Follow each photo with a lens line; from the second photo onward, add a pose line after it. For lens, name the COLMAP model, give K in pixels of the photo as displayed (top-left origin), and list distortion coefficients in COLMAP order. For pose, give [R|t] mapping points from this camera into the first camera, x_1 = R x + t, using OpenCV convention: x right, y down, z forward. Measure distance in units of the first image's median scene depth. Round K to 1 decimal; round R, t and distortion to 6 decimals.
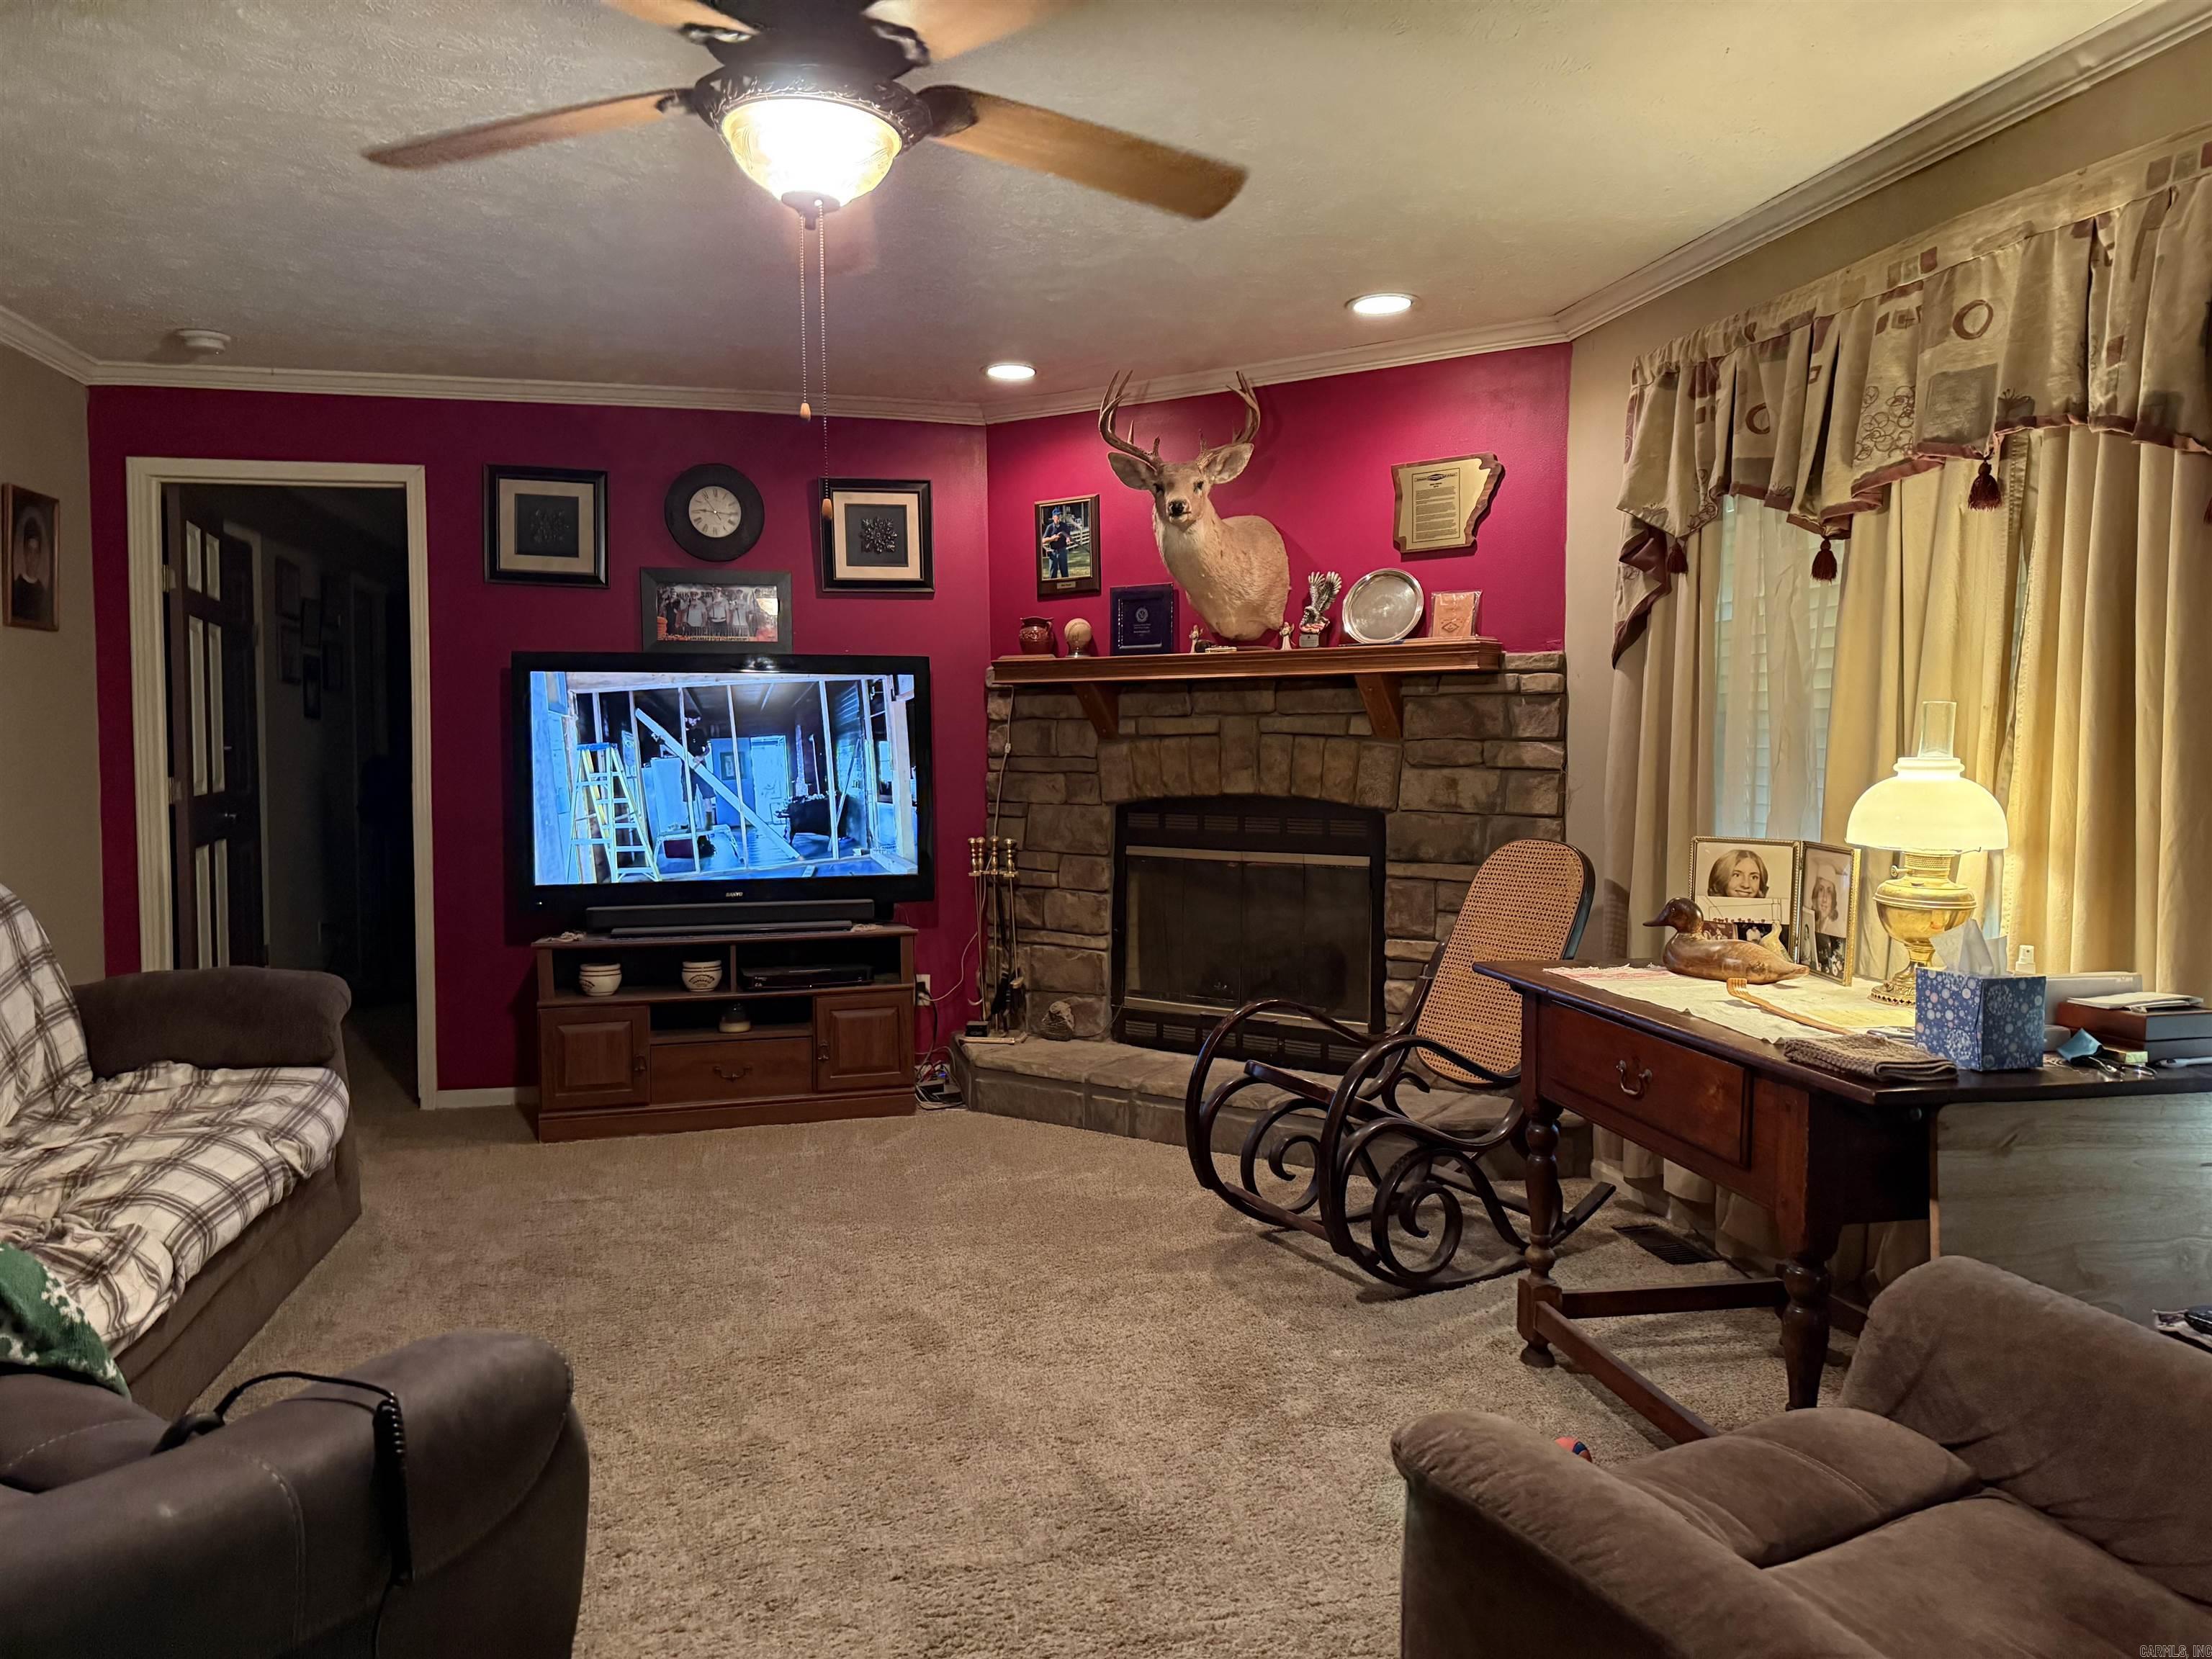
lens RADIAL K [[1554.8, 0, 1098.5], [0, 1554.8, 824.8], [0, 0, 1]] dist [0.052868, -0.059171]
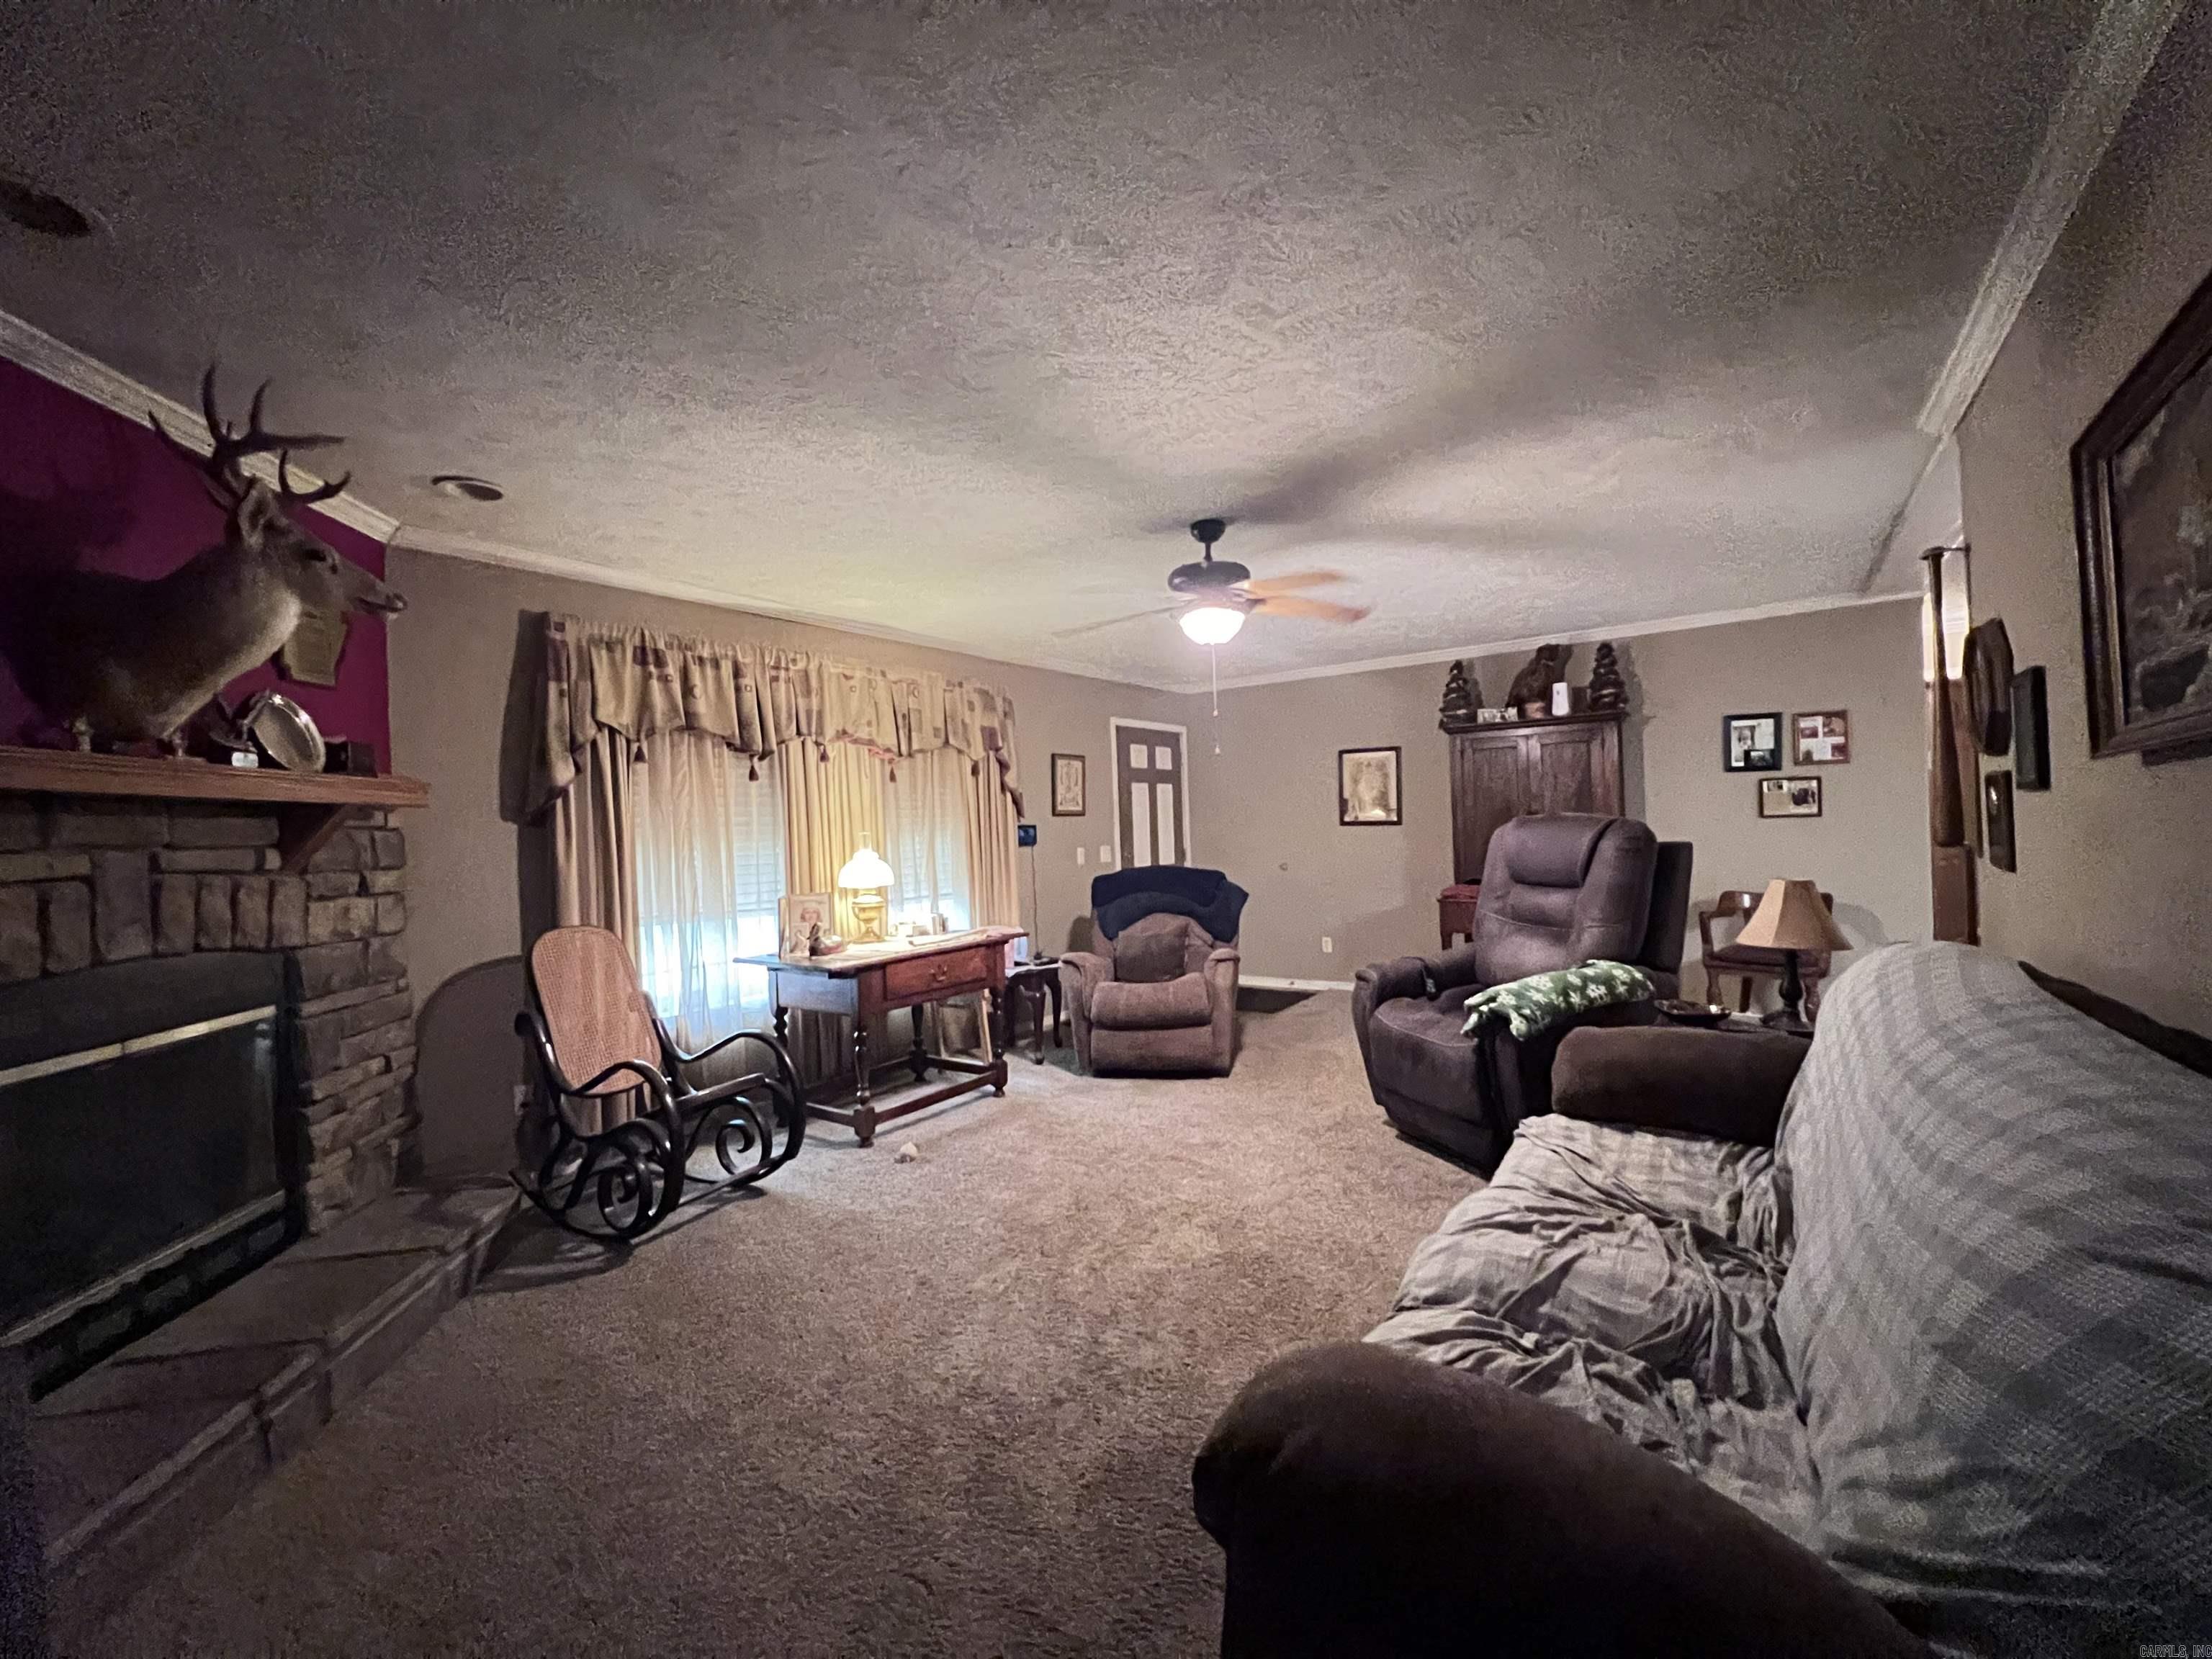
lens RADIAL K [[882.5, 0, 1106.7], [0, 882.5, 830.4], [0, 0, 1]] dist [-0.003870, 0.001290]
pose [[-0.670075, 0.022979, 0.741937, -0.777699], [0.077423, 0.996232, 0.039070, -0.091227], [-0.738244, 0.083623, -0.669330, 1.430160]]
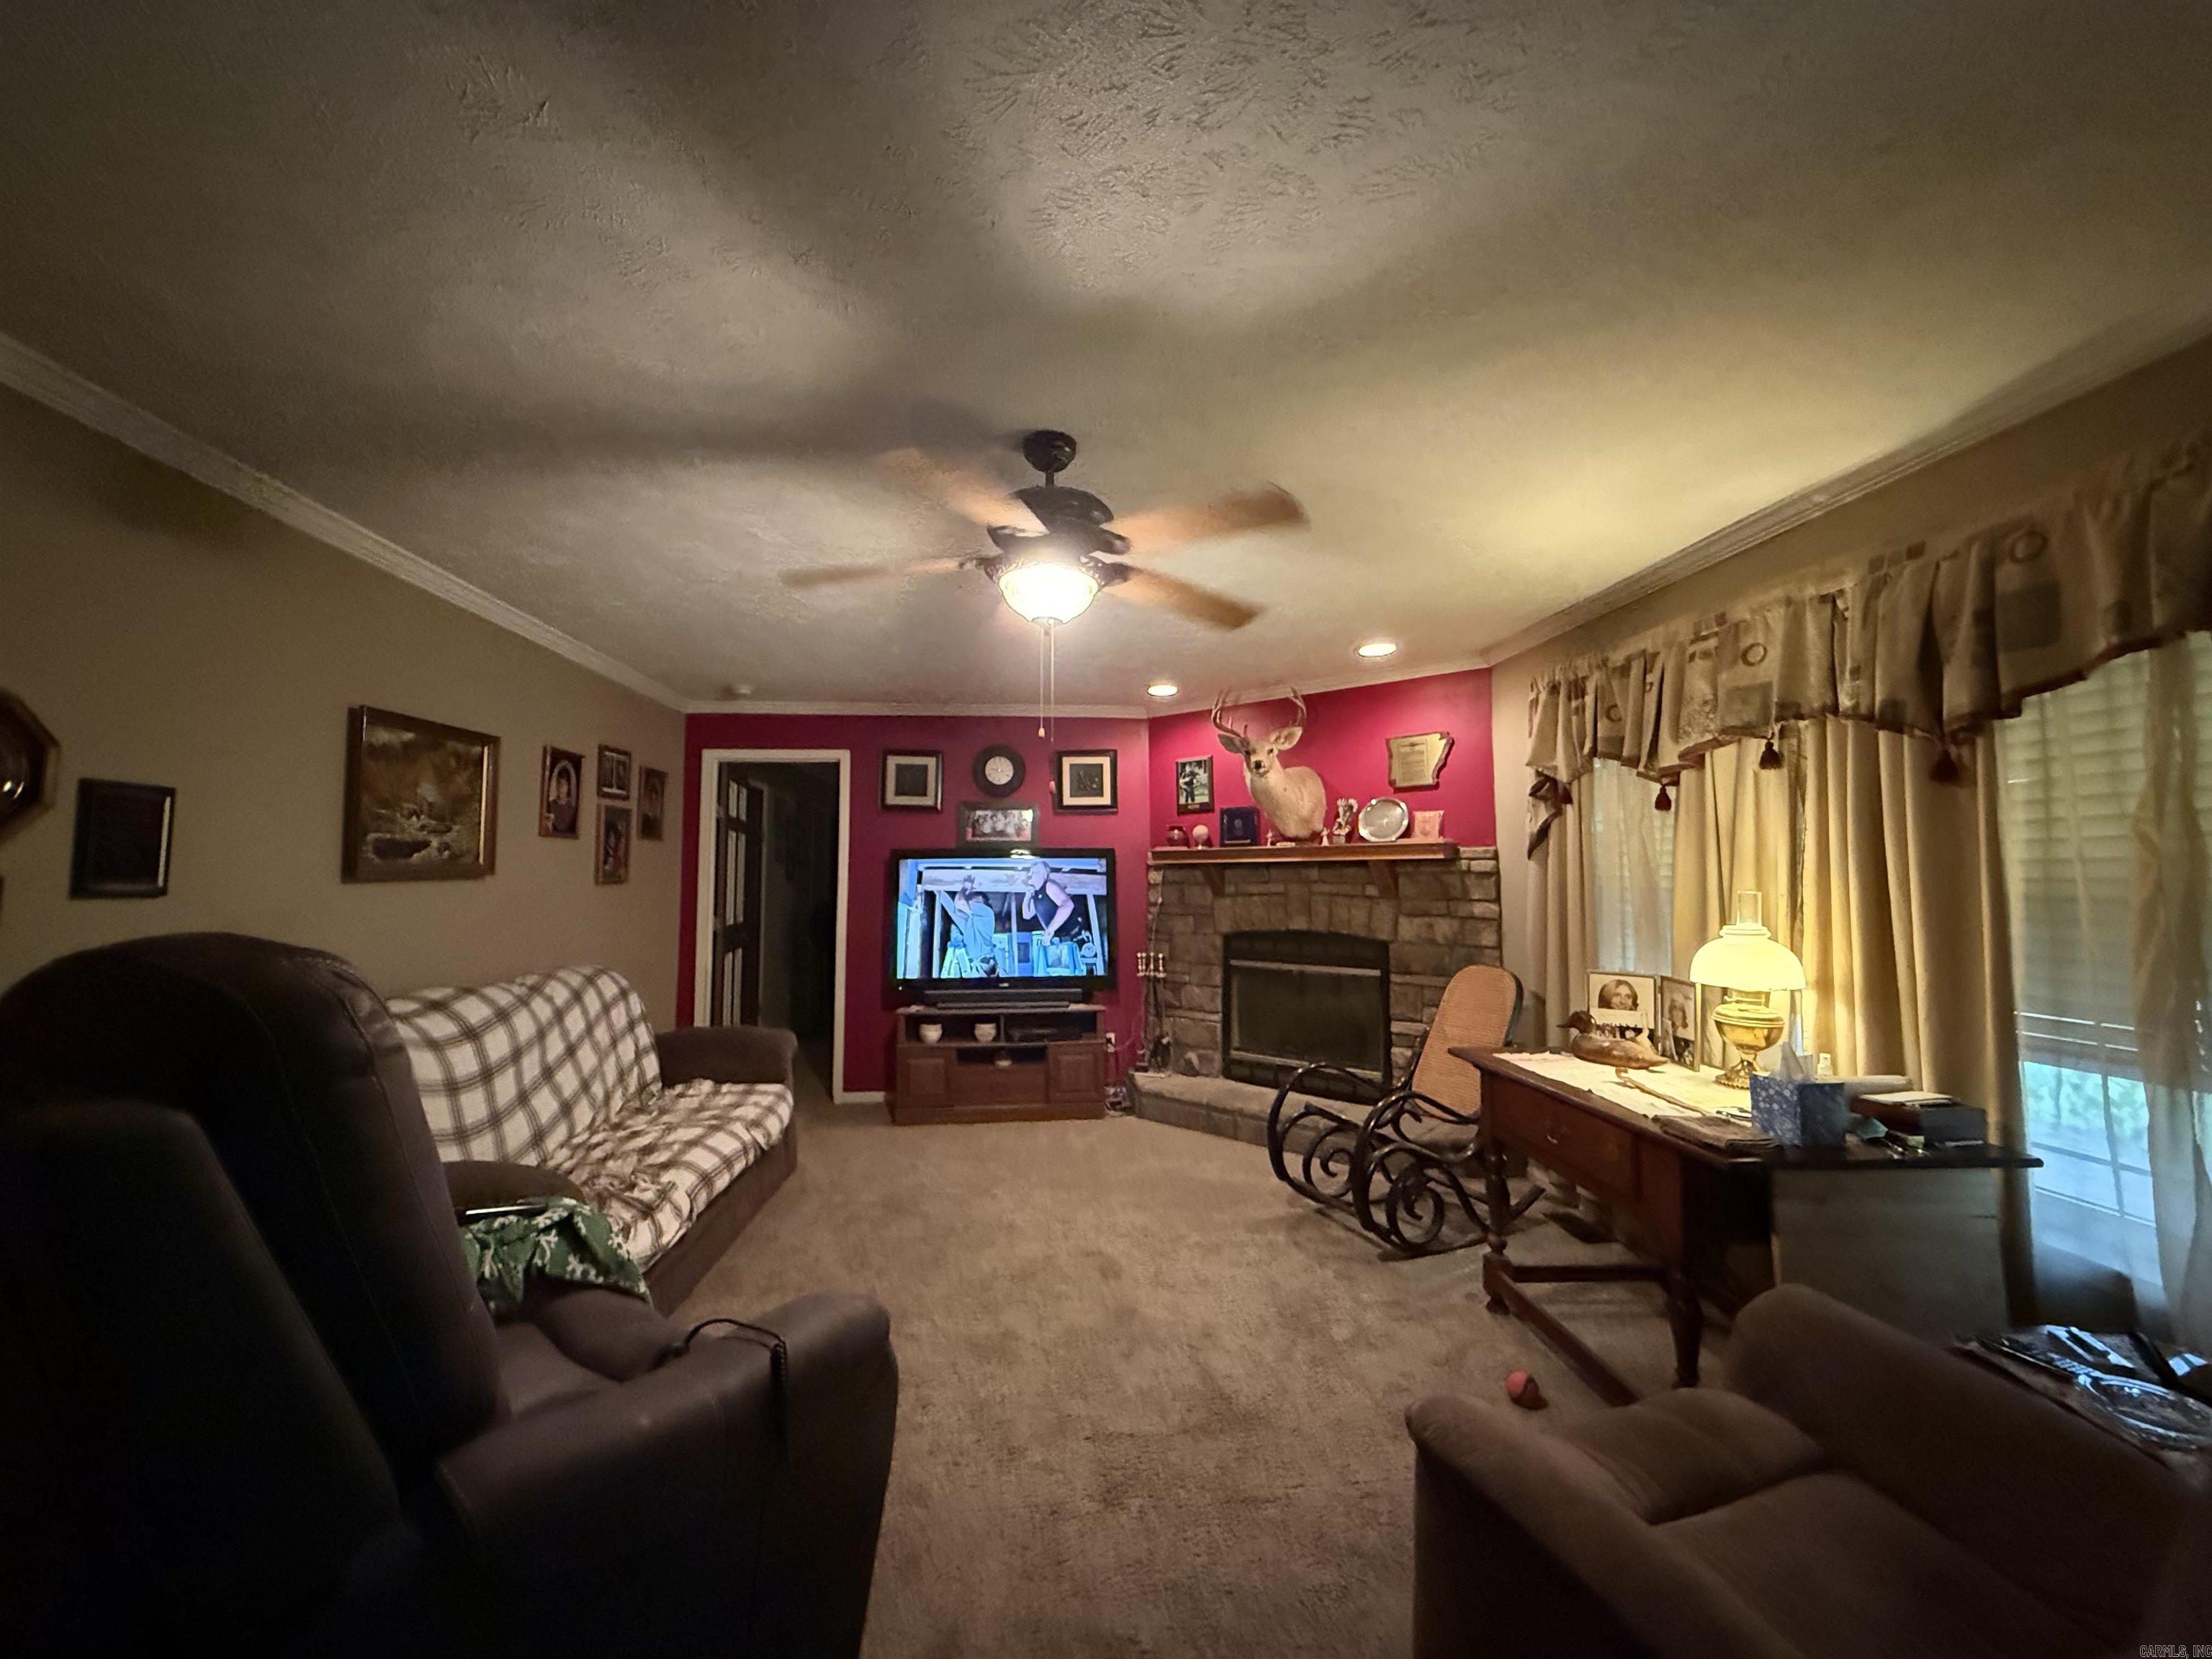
lens RADIAL K [[883.3, 0, 1089.7], [0, 883.3, 833.7], [0, 0, 1]] dist [0.000609, 0.001487]
pose [[0.990051, -0.007023, -0.140536, 0.003768], [-0.008572, 0.993888, -0.110060, -0.024777], [0.140450, 0.110169, 0.983939, 0.021024]]
